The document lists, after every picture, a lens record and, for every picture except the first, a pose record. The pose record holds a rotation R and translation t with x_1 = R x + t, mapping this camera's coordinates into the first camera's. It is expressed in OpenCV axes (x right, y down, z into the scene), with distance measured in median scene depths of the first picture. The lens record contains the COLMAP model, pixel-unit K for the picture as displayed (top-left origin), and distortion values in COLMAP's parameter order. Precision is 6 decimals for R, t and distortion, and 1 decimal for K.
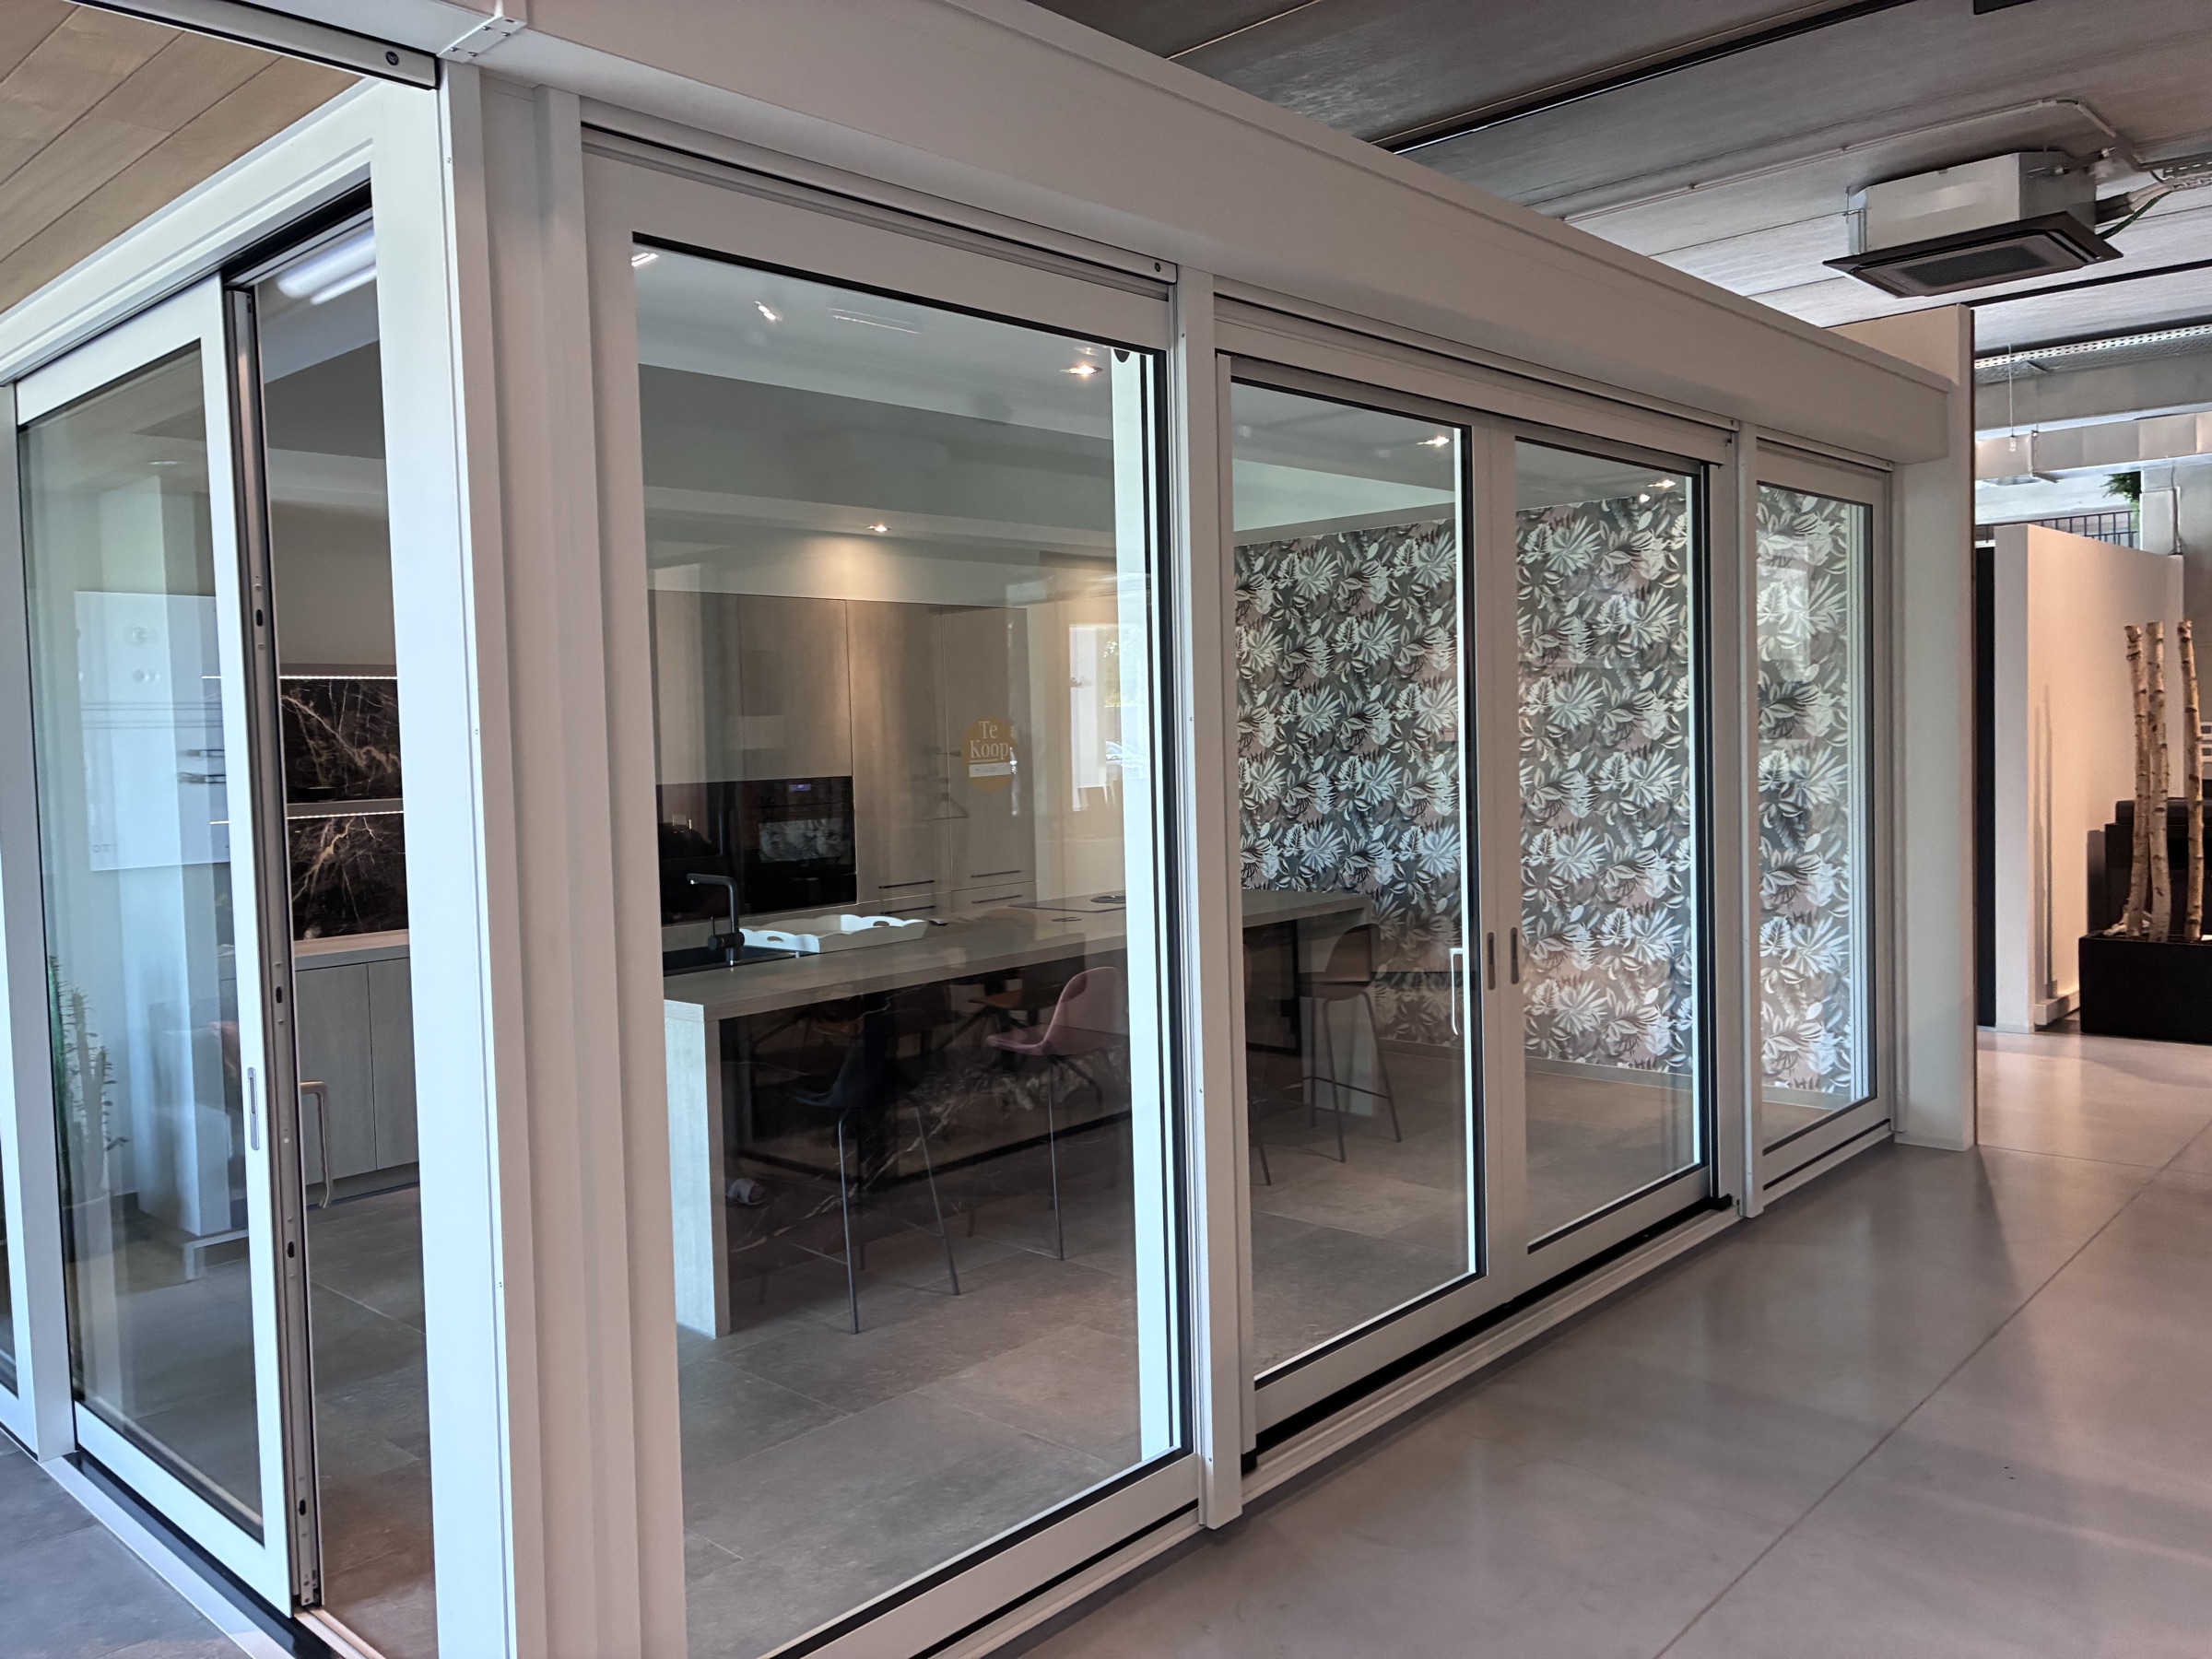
lens RADIAL K [[1685.1, 0, 1080.2], [0, 1685.1, 820.5], [0, 0, 1]] dist [0.070081, -0.101243]
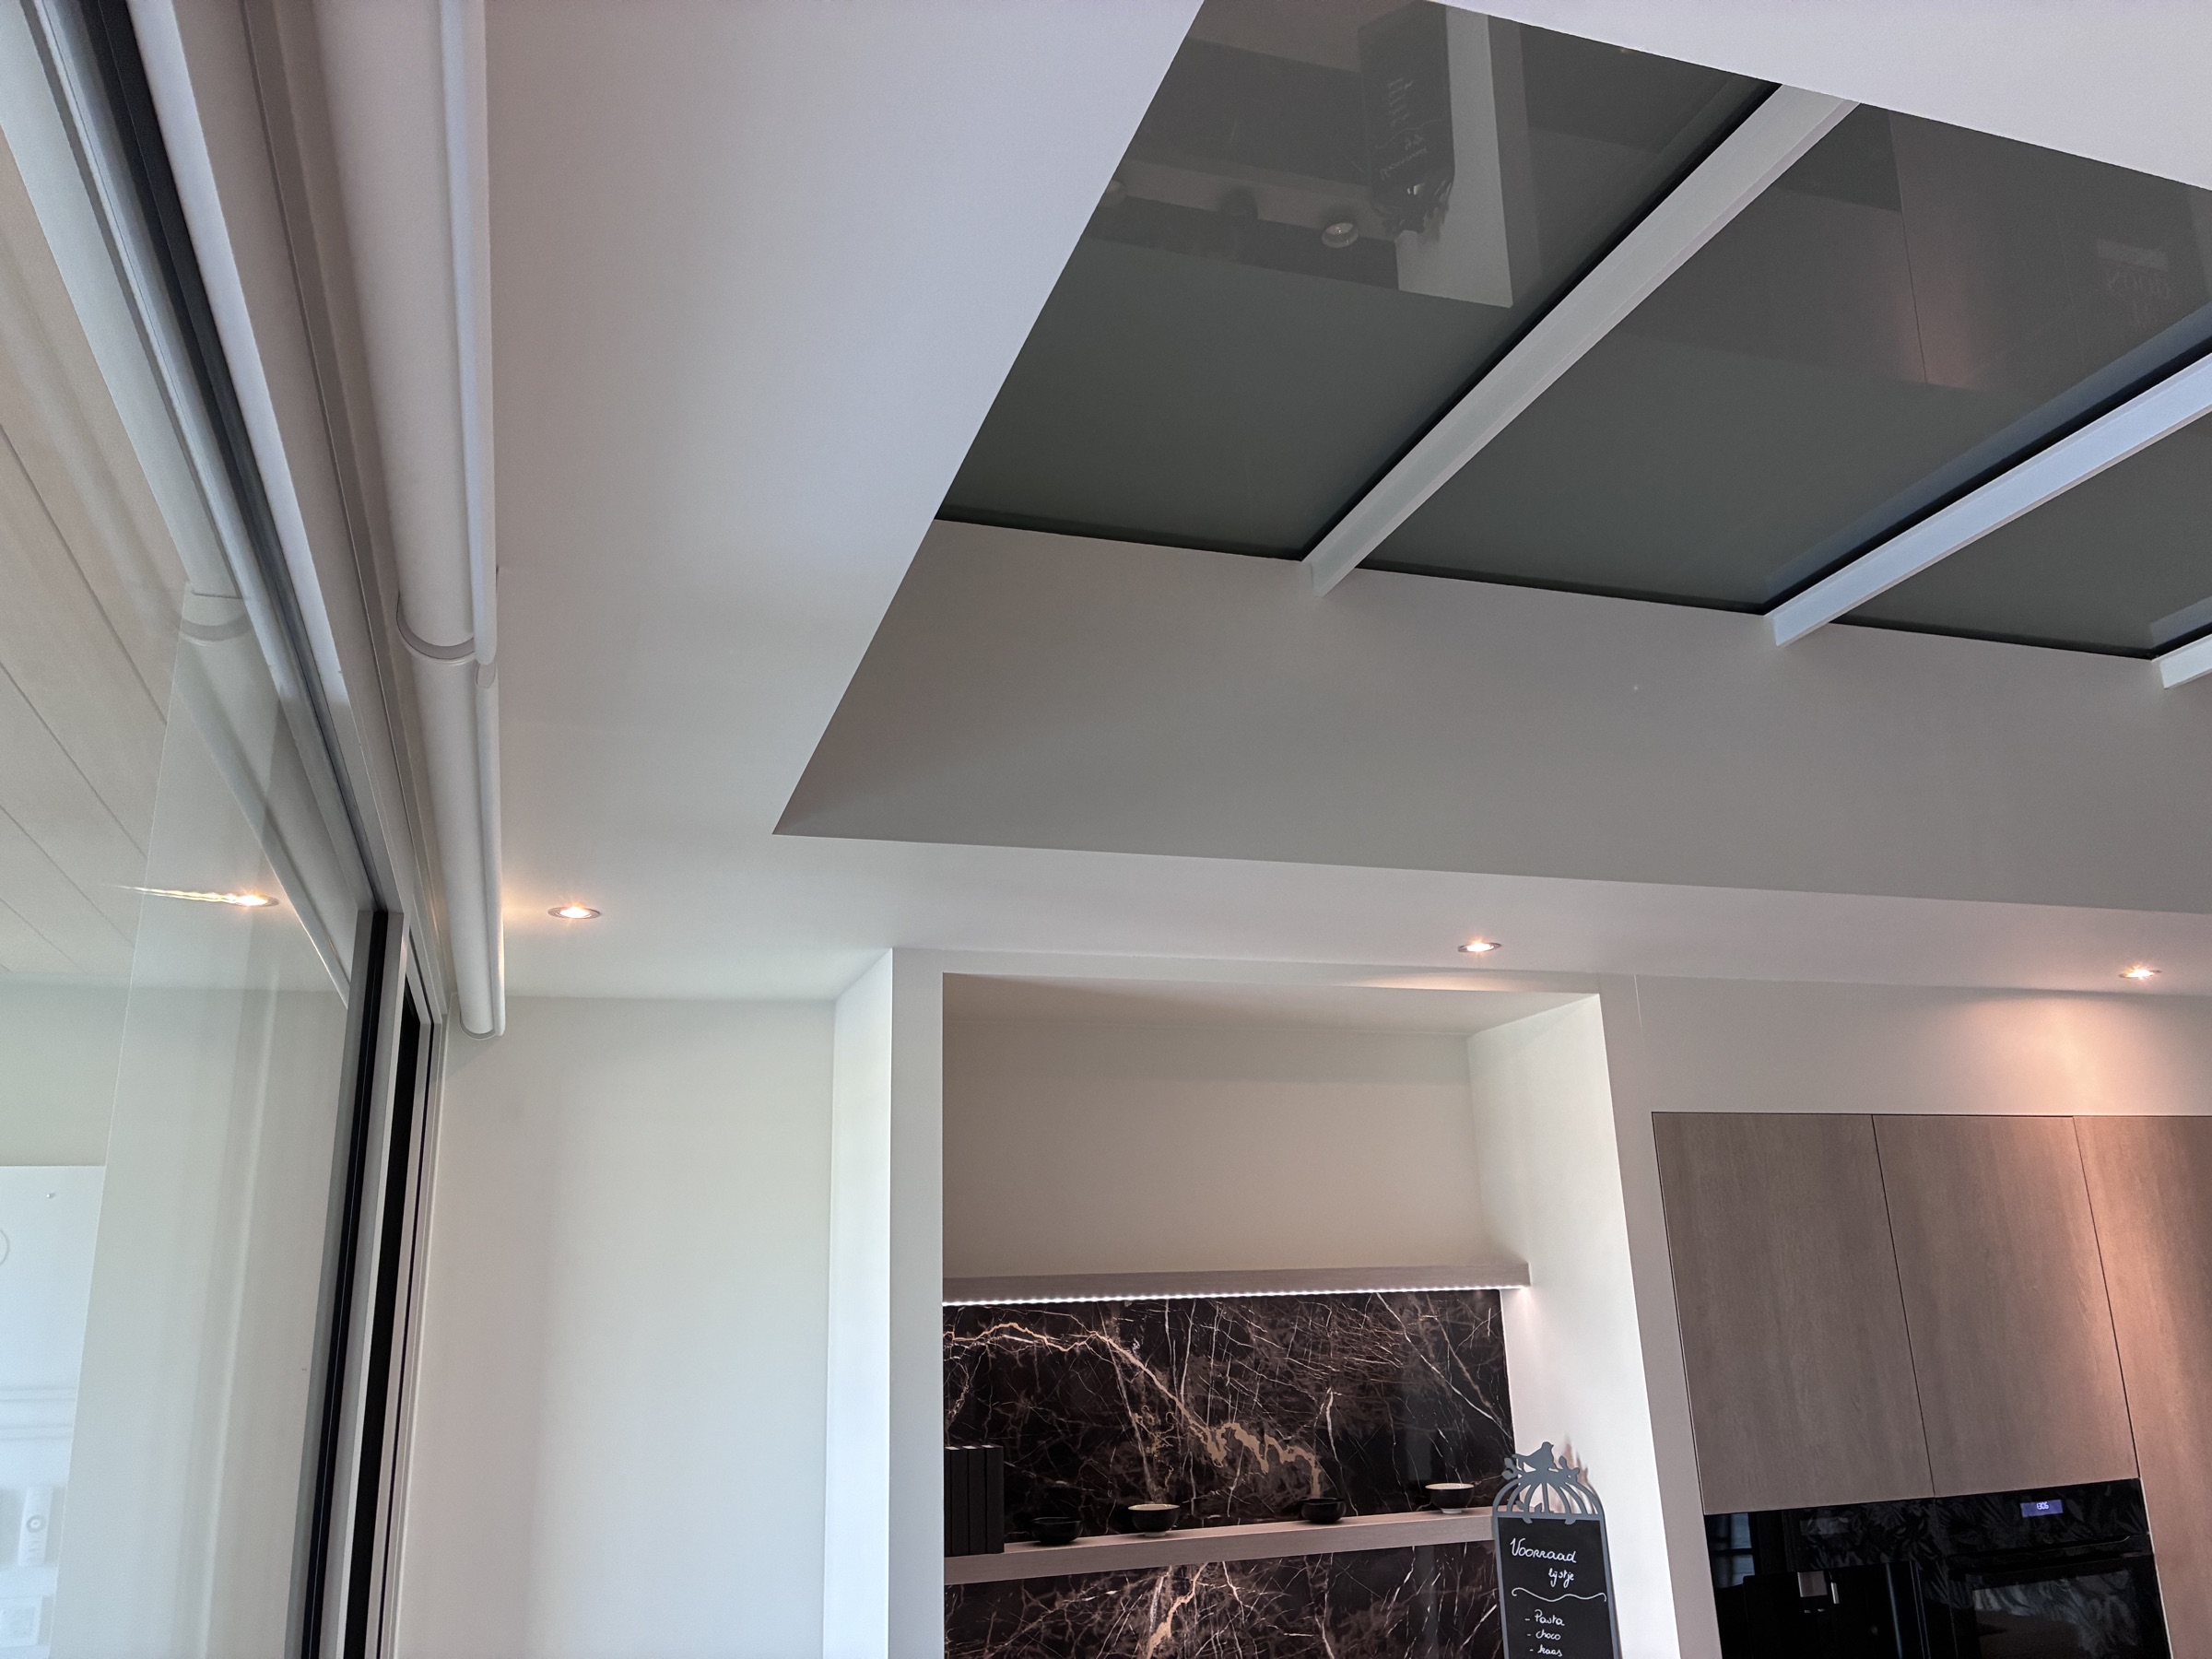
lens RADIAL K [[1681.2, 0, 1108.2], [0, 1681.2, 819.3], [0, 0, 1]] dist [0.031456, -0.006923]
pose [[0.891701, -0.127124, -0.434405, -0.177005], [-0.015295, 0.950738, -0.309619, -0.055196], [0.452366, 0.282731, 0.845830, 0.430193]]
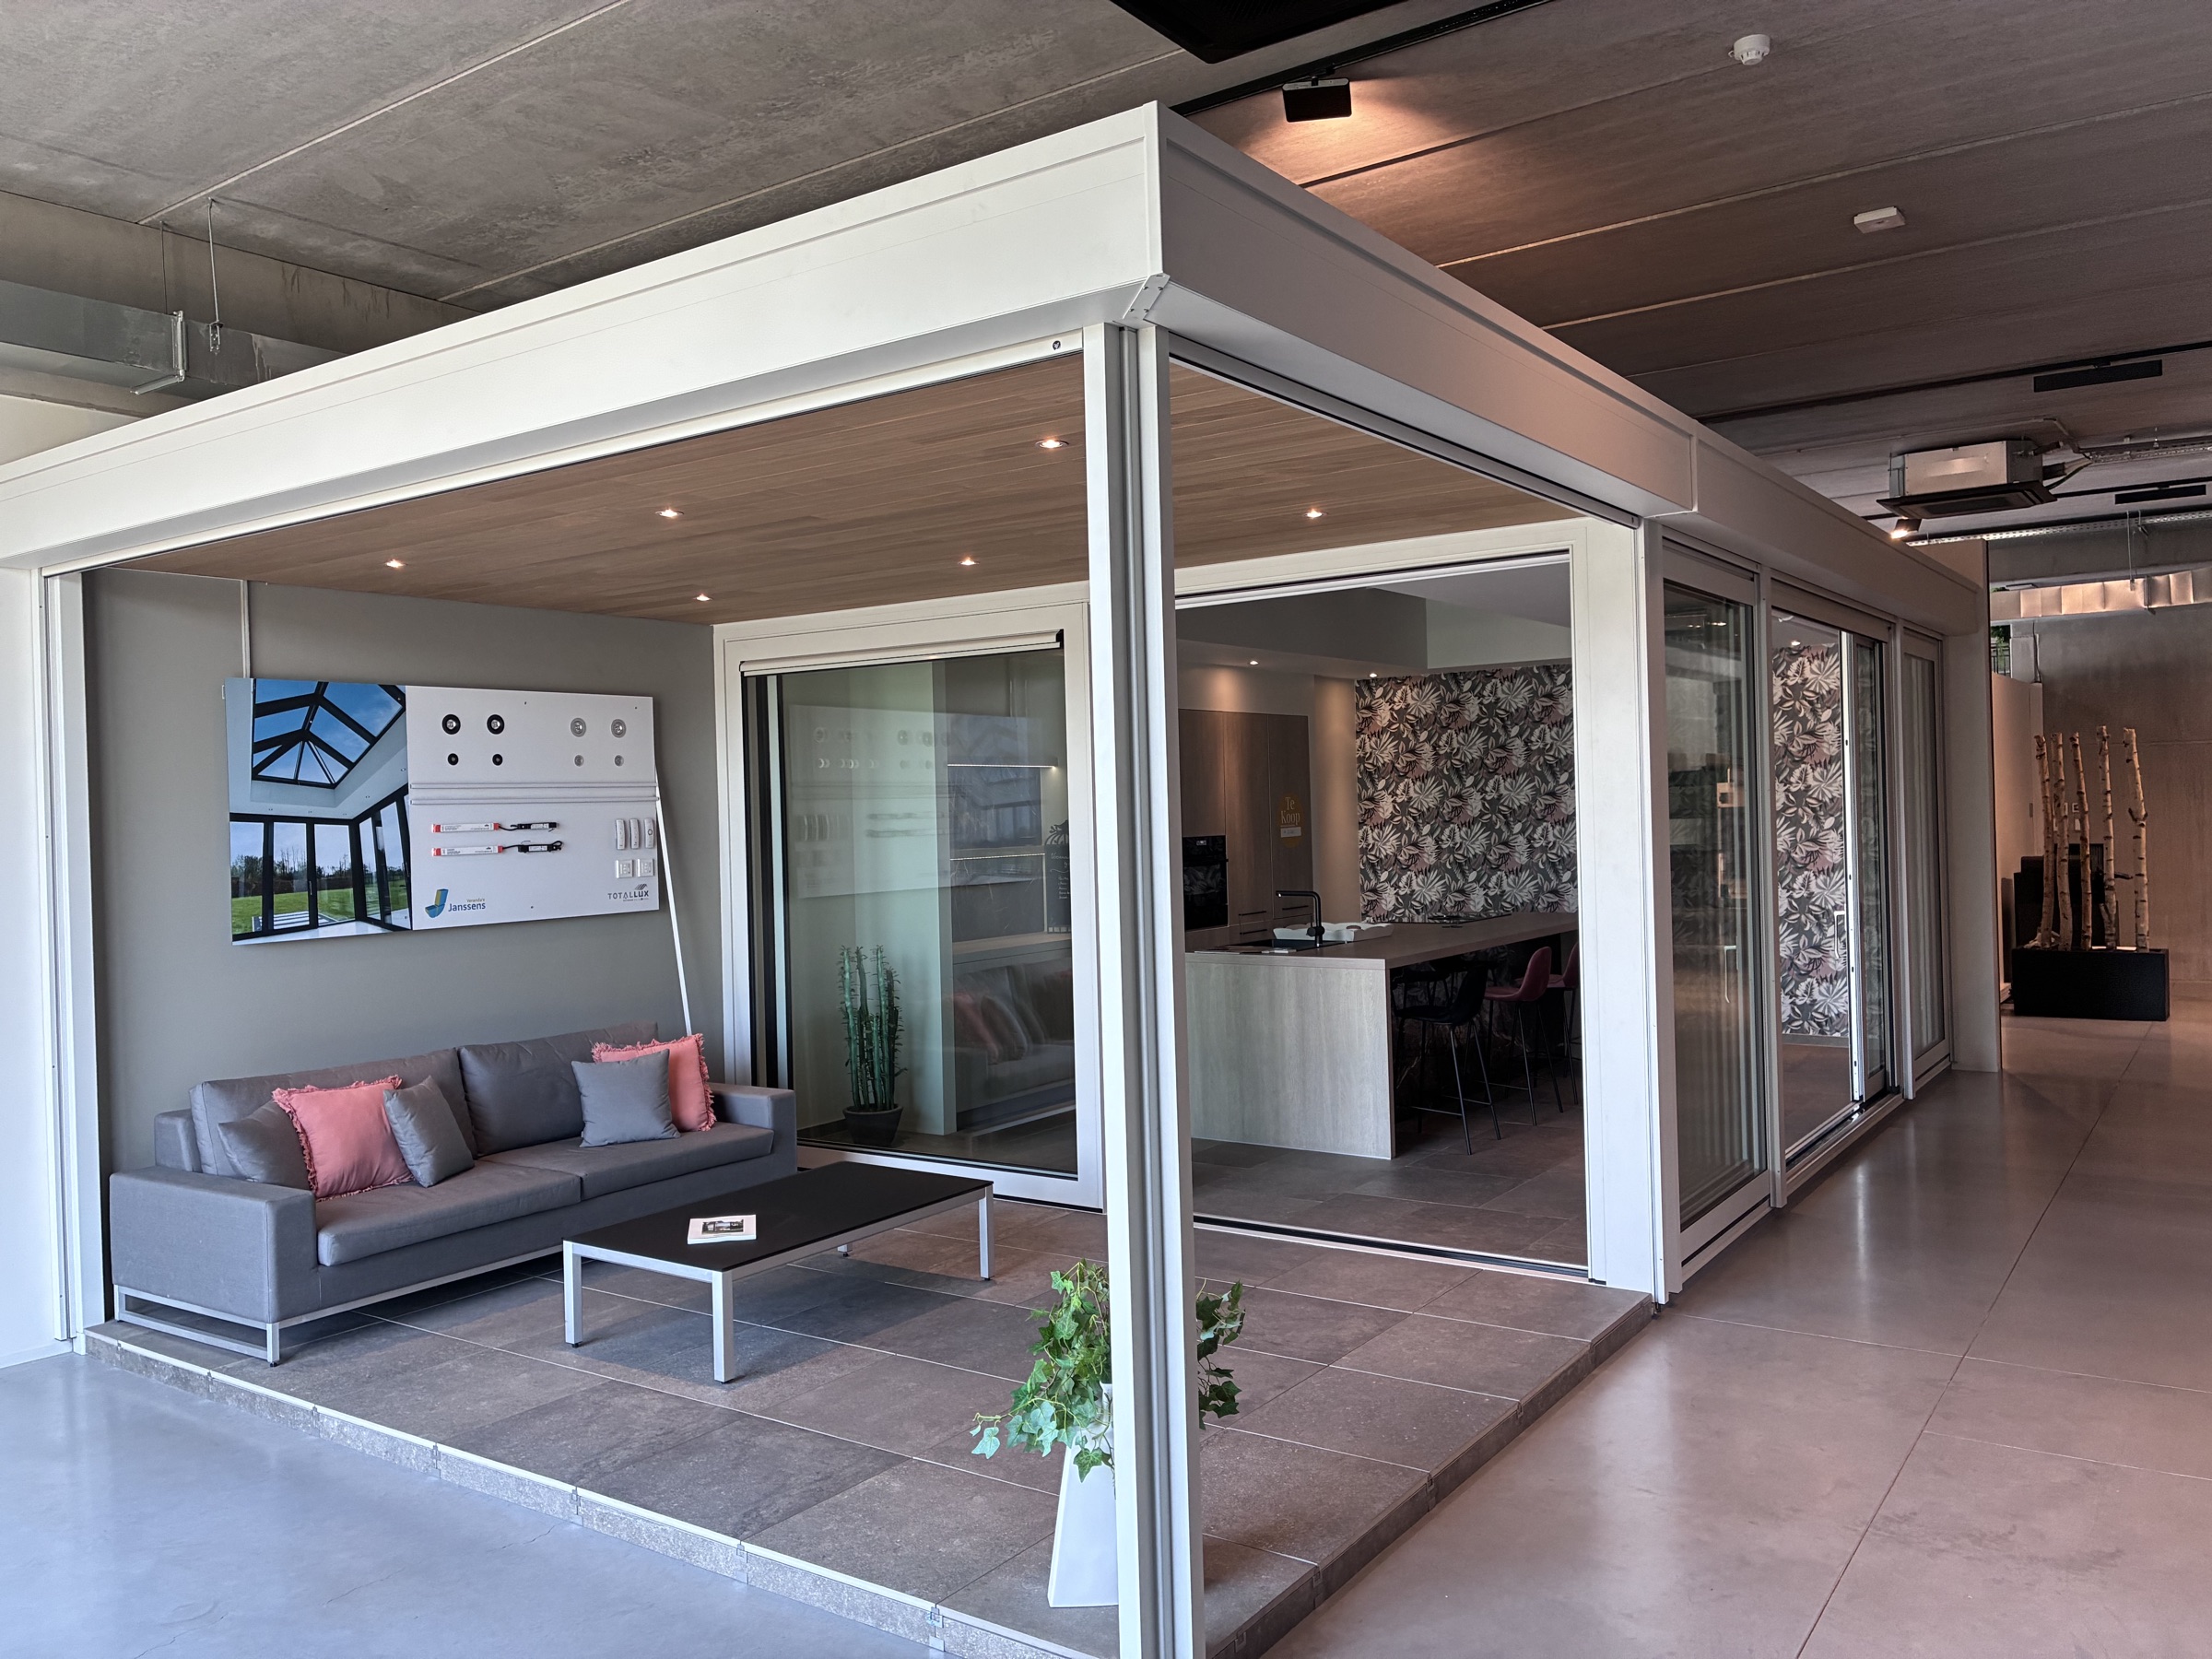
lens RADIAL K [[1681.2, 0, 1108.2], [0, 1681.2, 819.3], [0, 0, 1]] dist [0.031456, -0.006923]
pose [[0.990153, 0.001587, 0.139978, -0.463910], [0.005542, 0.998707, -0.050526, 0.032799], [-0.139877, 0.050804, 0.988865, -0.399977]]
